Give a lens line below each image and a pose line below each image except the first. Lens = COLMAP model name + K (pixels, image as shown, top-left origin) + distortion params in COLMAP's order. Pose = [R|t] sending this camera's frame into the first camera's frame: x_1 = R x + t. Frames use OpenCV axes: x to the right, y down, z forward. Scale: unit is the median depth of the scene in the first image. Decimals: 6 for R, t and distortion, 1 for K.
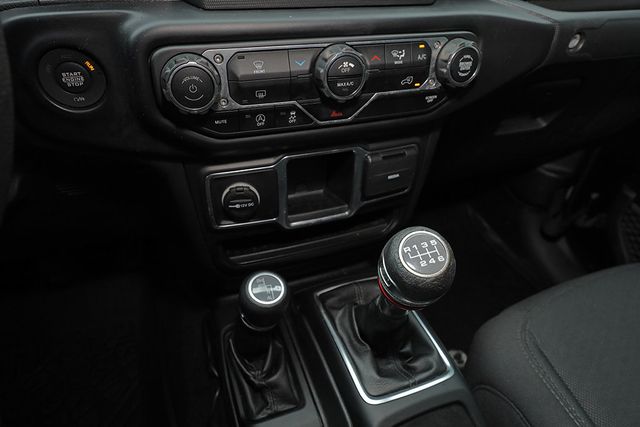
lens RADIAL K [[424.8, 0, 320.0], [0, 424.8, 213.5], [0, 0, 1]] dist [0.001699, 0.002345]
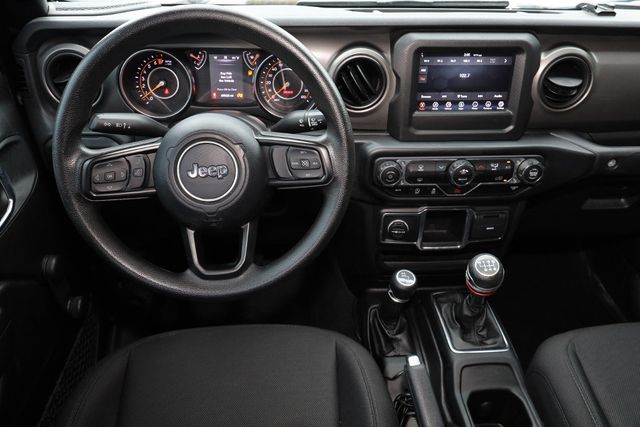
lens RADIAL K [[507.7, 0, 320.0], [0, 507.7, 213.5], [0, 0, 1]] dist [0.011760, 0.000442]
pose [[0.958159, 0.135955, -0.251887, 0.036251], [-0.154427, 0.986473, -0.054982, 0.081701], [0.241005, 0.091579, 0.966194, -1.312108]]
